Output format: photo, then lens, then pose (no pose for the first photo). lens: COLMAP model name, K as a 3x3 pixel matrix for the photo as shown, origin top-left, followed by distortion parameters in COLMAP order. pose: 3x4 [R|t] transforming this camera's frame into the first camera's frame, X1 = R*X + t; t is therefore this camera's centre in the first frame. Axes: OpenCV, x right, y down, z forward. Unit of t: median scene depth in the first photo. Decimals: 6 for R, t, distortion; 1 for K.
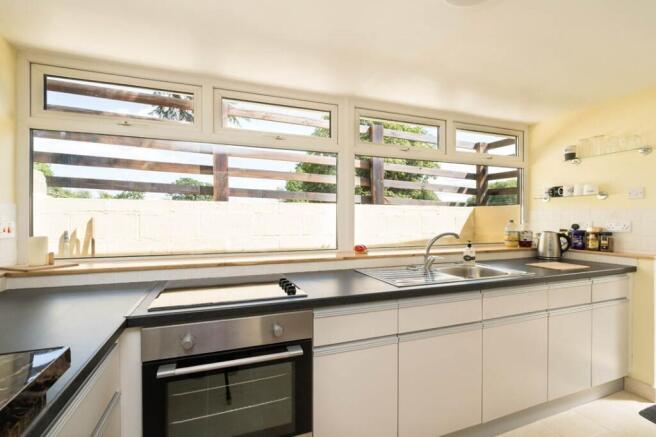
lens RADIAL K [[282.3, 0, 328.0], [0, 282.3, 218.5], [0, 0, 1]] dist [-0.001255, -0.000138]
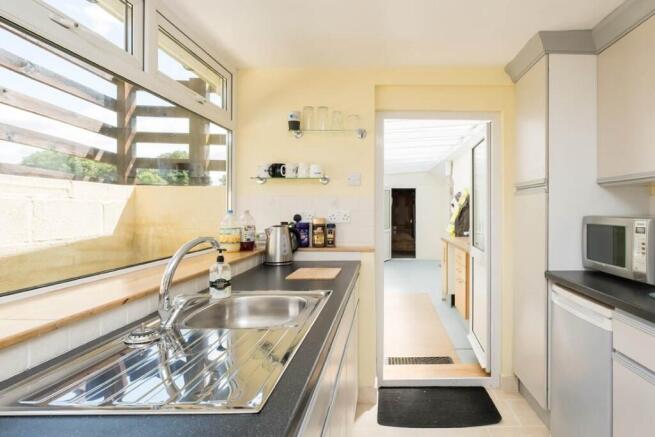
lens RADIAL K [[404.6, 0, 360.2], [0, 404.6, 212.5], [0, 0, 1]] dist [0.001899, 0.000557]
pose [[0.368085, -0.007438, 0.929762, -0.087069], [-0.002512, 0.999956, 0.008995, 0.003331], [-0.929789, -0.005646, 0.368050, 0.431992]]
